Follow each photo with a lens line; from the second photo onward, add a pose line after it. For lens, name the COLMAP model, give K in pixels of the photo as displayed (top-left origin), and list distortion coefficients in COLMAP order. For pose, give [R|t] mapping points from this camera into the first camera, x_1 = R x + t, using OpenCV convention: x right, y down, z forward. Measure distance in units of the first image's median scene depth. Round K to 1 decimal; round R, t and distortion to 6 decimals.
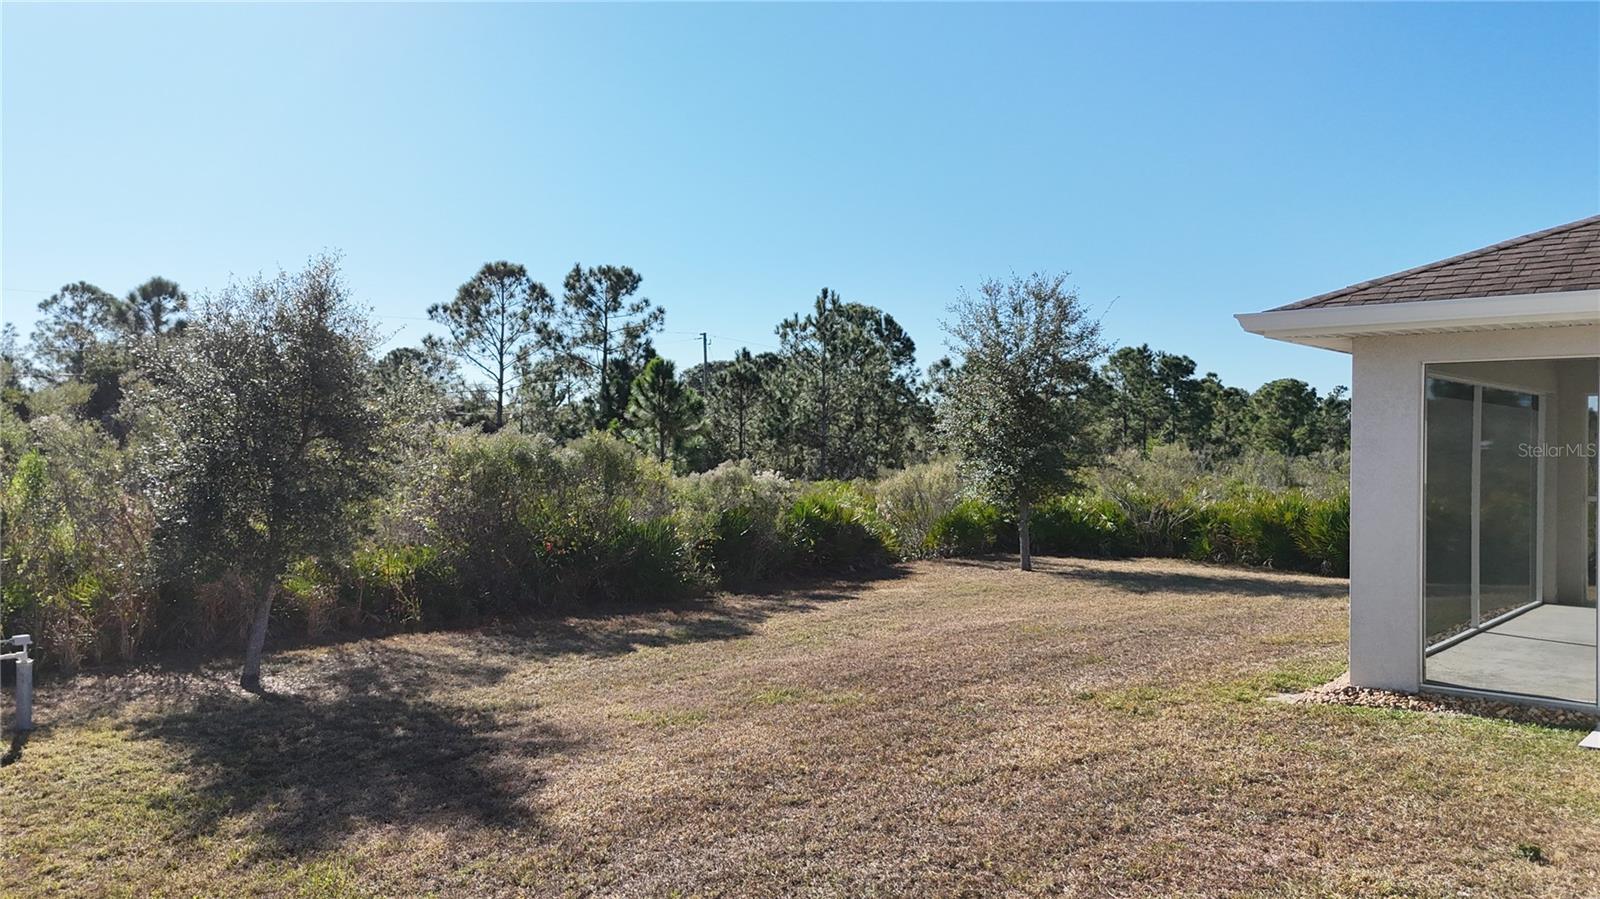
lens RADIAL K [[1185.9, 0, 799.6], [0, 1185.9, 450.4], [0, 0, 1]] dist [0.065352, -0.059080]
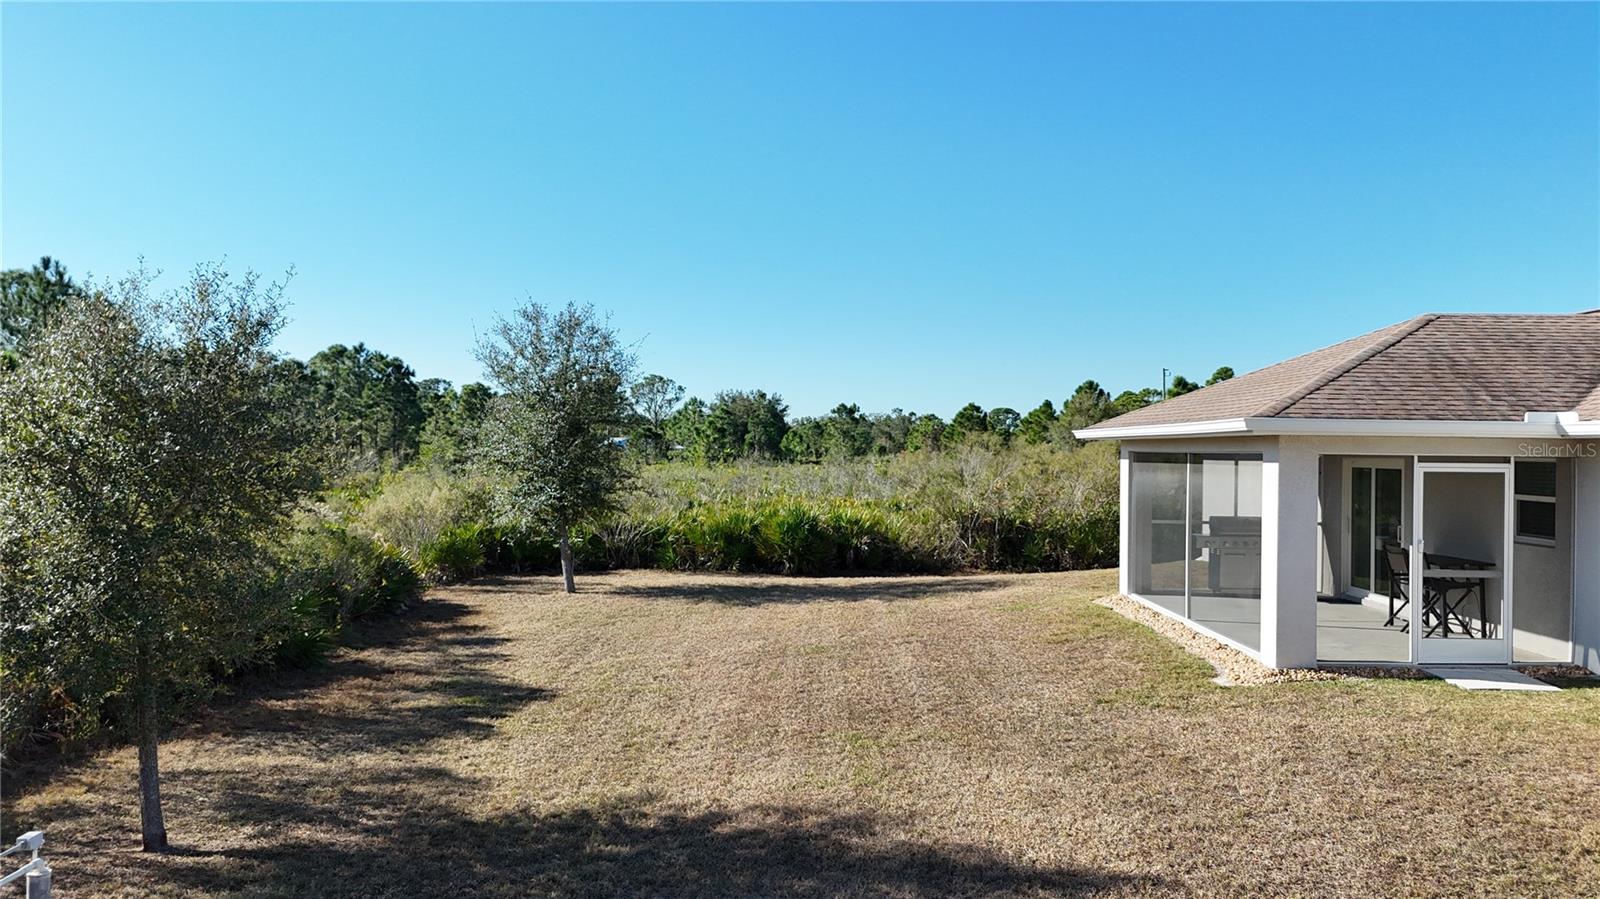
lens RADIAL K [[1185.9, 0, 802.9], [0, 1185.9, 443.5], [0, 0, 1]] dist [0.065352, -0.059080]
pose [[0.738837, 0.004442, 0.673870, -0.340311], [-0.005080, 0.999987, -0.001021, -0.025573], [-0.673865, -0.002669, 0.738849, 0.106573]]
